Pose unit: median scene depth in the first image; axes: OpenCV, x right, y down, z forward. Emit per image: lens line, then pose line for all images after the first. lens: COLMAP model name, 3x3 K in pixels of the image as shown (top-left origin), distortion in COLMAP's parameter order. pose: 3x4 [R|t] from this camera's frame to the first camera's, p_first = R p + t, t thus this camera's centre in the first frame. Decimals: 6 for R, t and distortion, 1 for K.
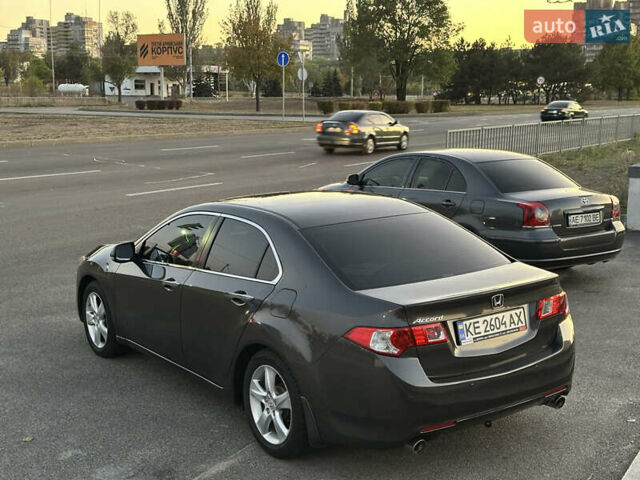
lens RADIAL K [[878.7, 0, 320.0], [0, 878.7, 240.0], [0, 0, 1]] dist [0.107736, -0.053322]
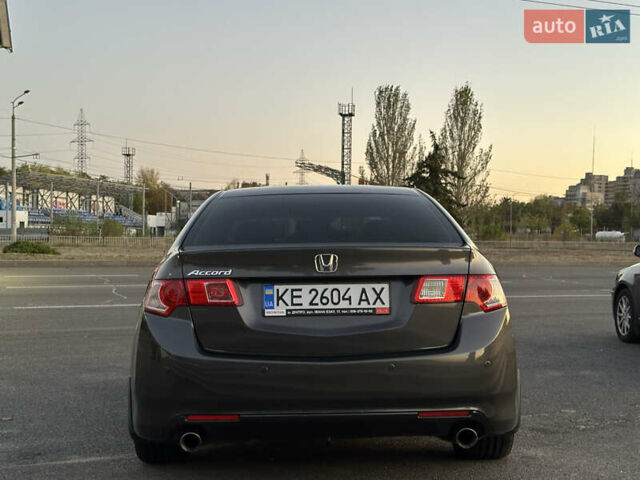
lens RADIAL K [[878.7, 0, 320.0], [0, 878.7, 240.0], [0, 0, 1]] dist [0.107736, -0.053322]
pose [[0.822815, 0.001601, -0.568308, 0.601339], [-0.098122, 0.985378, -0.139290, 0.150279], [0.559775, 0.170373, 0.810941, 0.398462]]
